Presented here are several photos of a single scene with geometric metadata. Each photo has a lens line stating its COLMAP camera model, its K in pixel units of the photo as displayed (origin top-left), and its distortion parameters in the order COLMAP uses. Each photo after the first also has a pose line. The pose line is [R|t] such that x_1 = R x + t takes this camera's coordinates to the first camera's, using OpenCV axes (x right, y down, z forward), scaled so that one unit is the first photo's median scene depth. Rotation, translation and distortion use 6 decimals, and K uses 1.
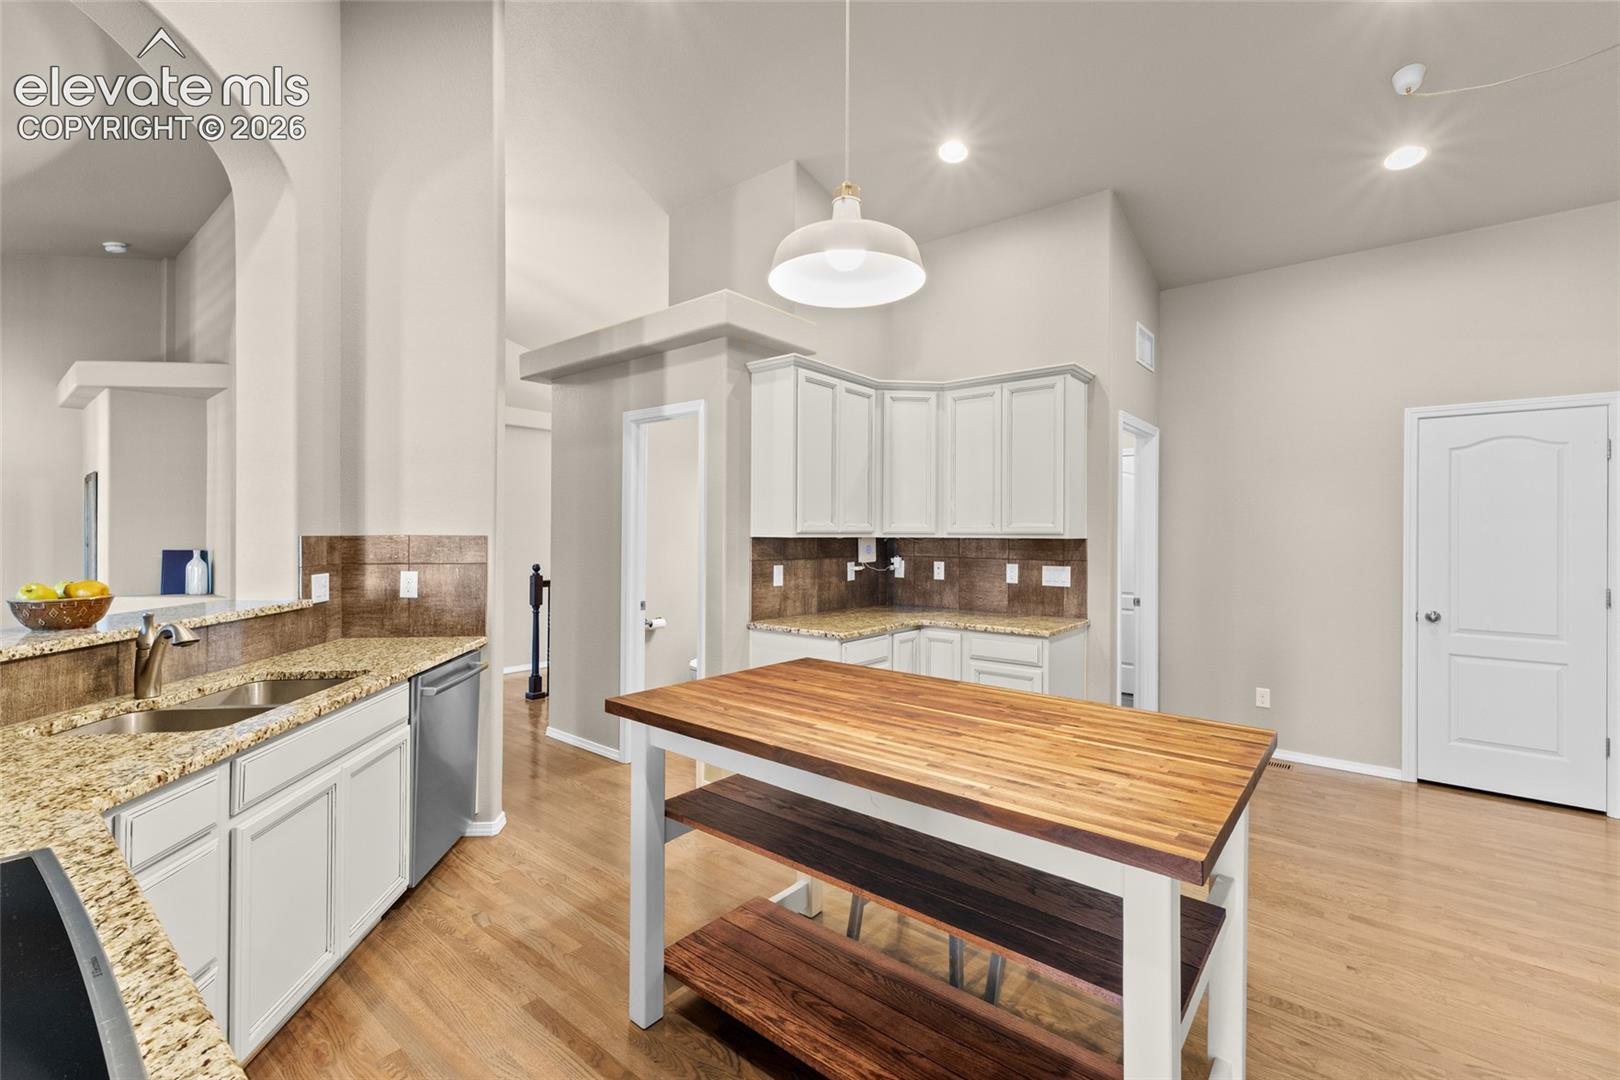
lens RADIAL K [[692.0, 0, 815.9], [0, 692.0, 527.6], [0, 0, 1]] dist [0.008628, 0.000904]
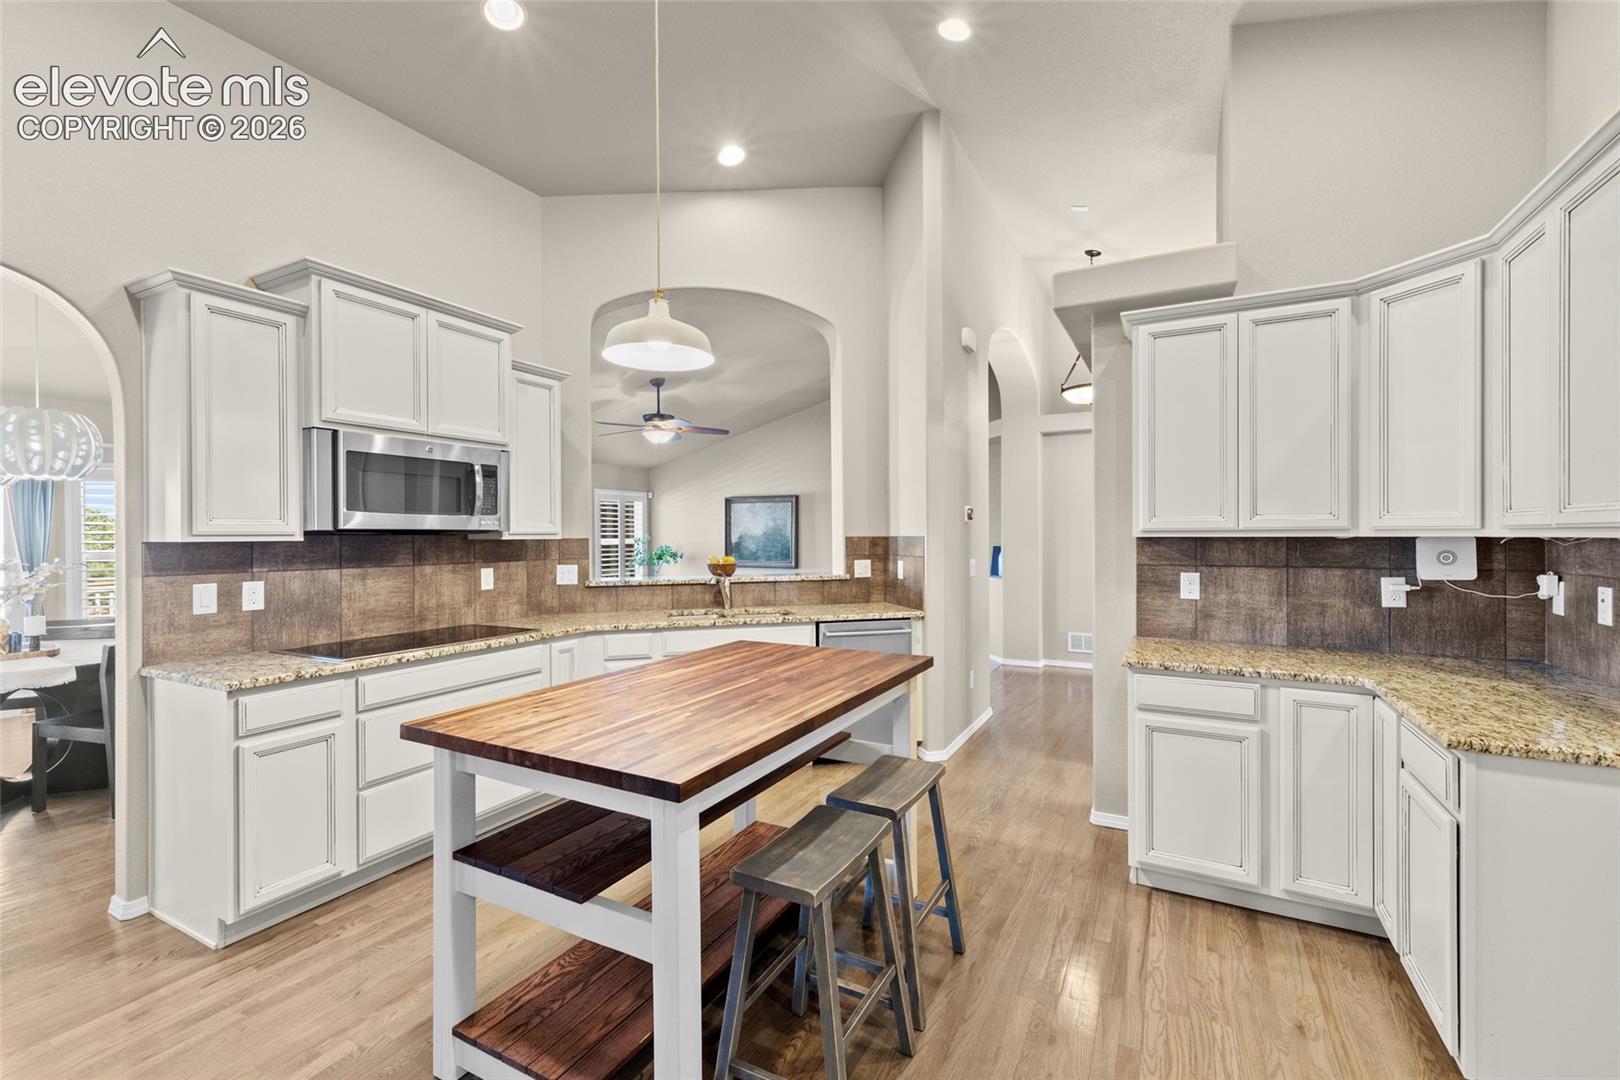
lens RADIAL K [[692.0, 0, 815.5], [0, 692.0, 535.2], [0, 0, 1]] dist [0.008628, 0.000904]
pose [[0.185026, -0.003875, -0.982726, 0.788674], [0.014878, 0.999889, -0.001141, 0.008766], [0.982621, -0.014410, 0.185063, 0.547546]]
